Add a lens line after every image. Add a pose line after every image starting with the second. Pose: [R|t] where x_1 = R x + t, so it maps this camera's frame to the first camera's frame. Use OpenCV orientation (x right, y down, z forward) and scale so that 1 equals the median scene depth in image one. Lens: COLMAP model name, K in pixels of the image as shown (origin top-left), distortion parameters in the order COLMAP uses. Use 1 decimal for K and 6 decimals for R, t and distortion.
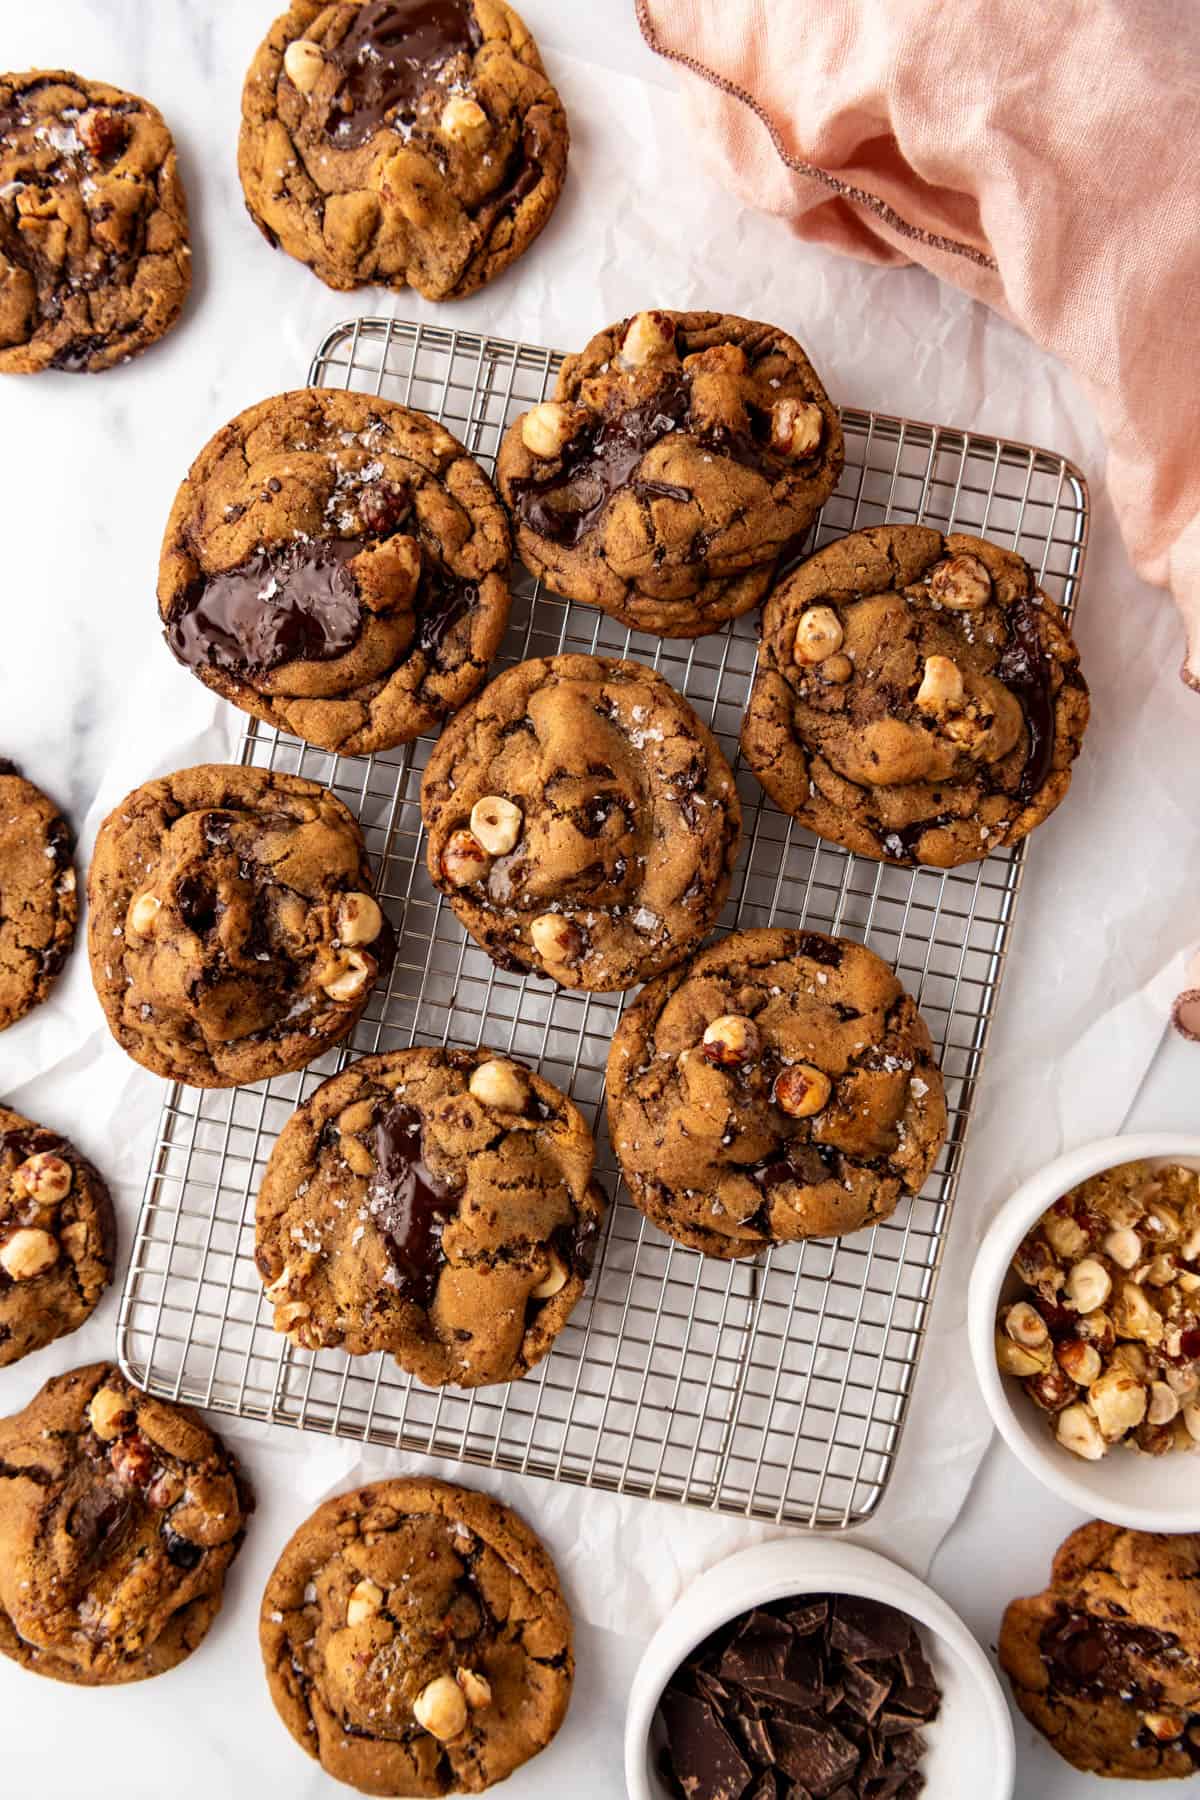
lens RADIAL K [[1424.9, 0, 591.1], [0, 1424.9, 884.9], [0, 0, 1]] dist [-0.003348, 0.026002]
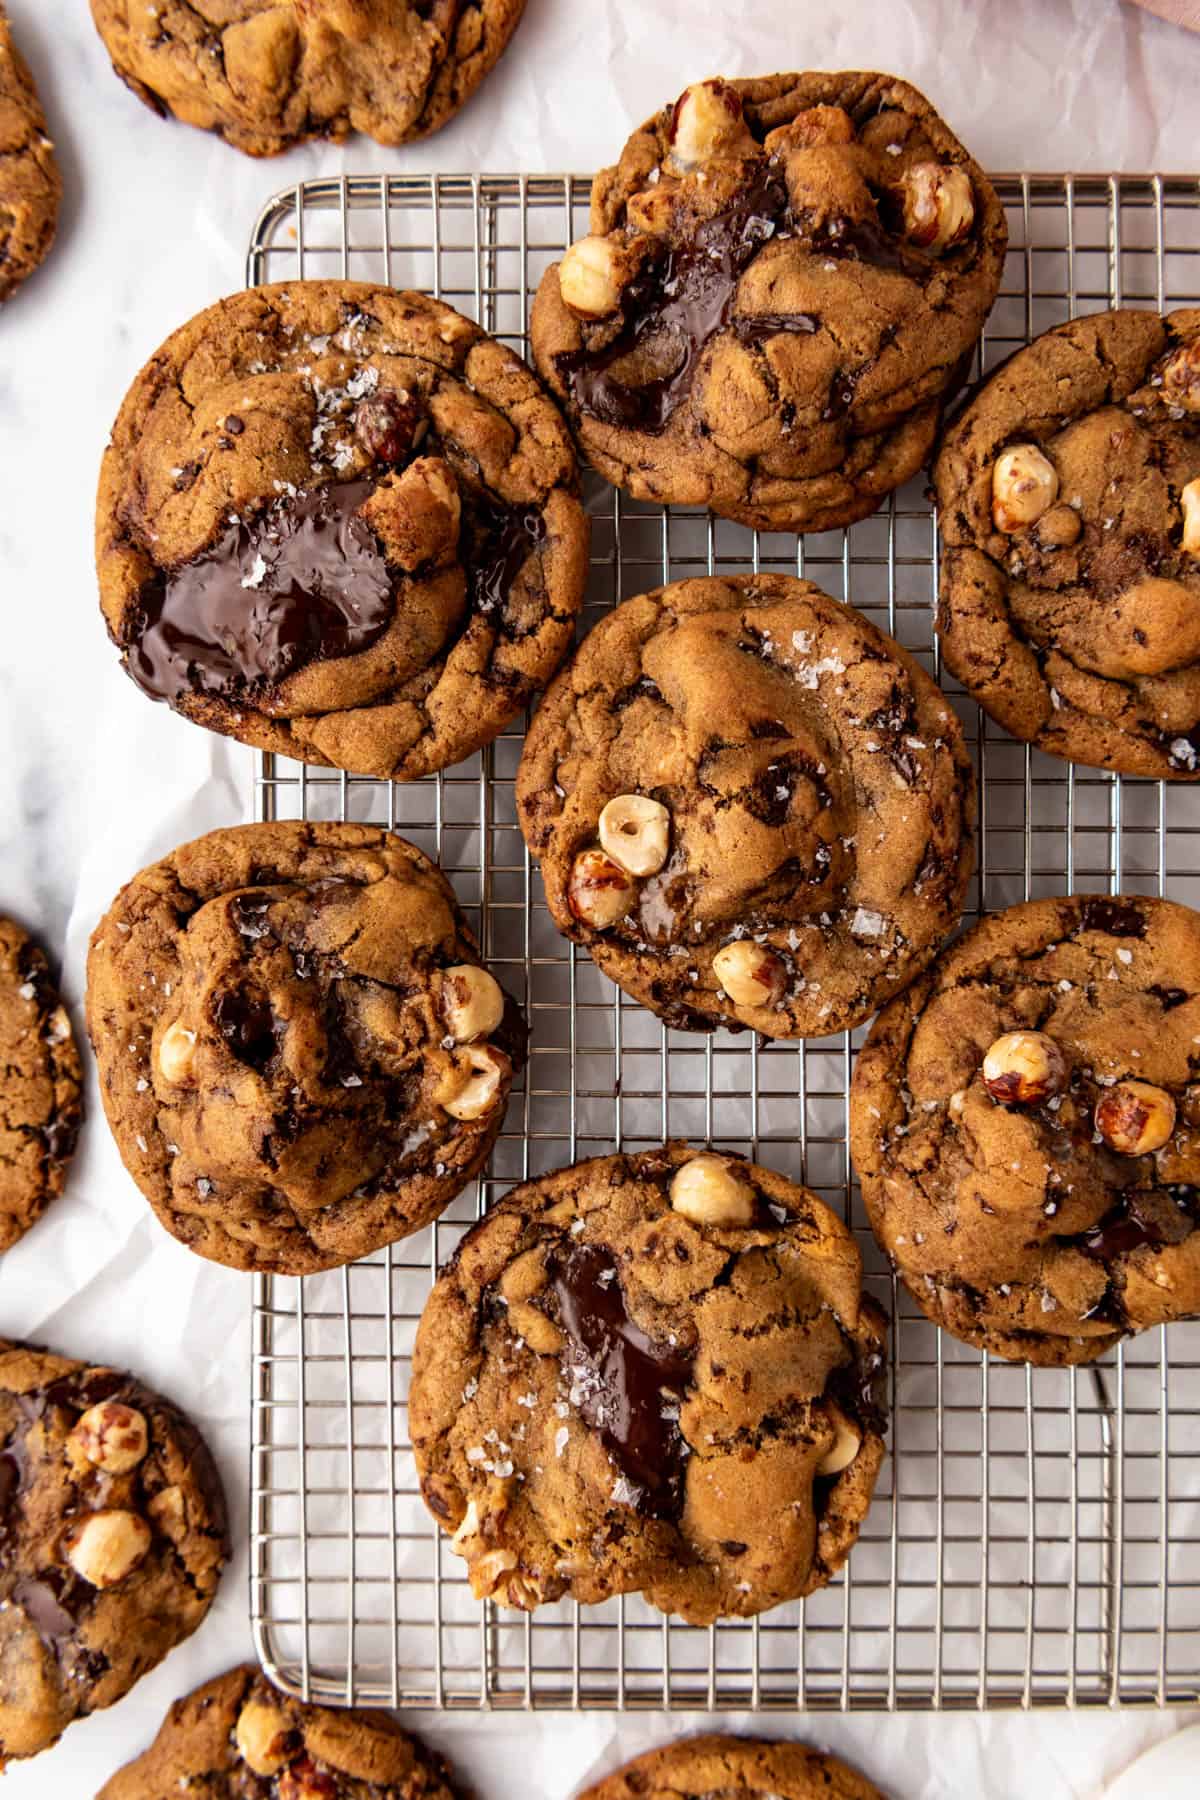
lens RADIAL K [[1527.8, 0, 615.4], [0, 1527.8, 905.1], [0, 0, 1]] dist [-0.002329, 0.003164]
pose [[0.980802, -0.194995, 0.002347, -0.083833], [0.194942, 0.980711, 0.014251, -0.019932], [-0.005081, -0.013520, 0.999896, 0.234254]]
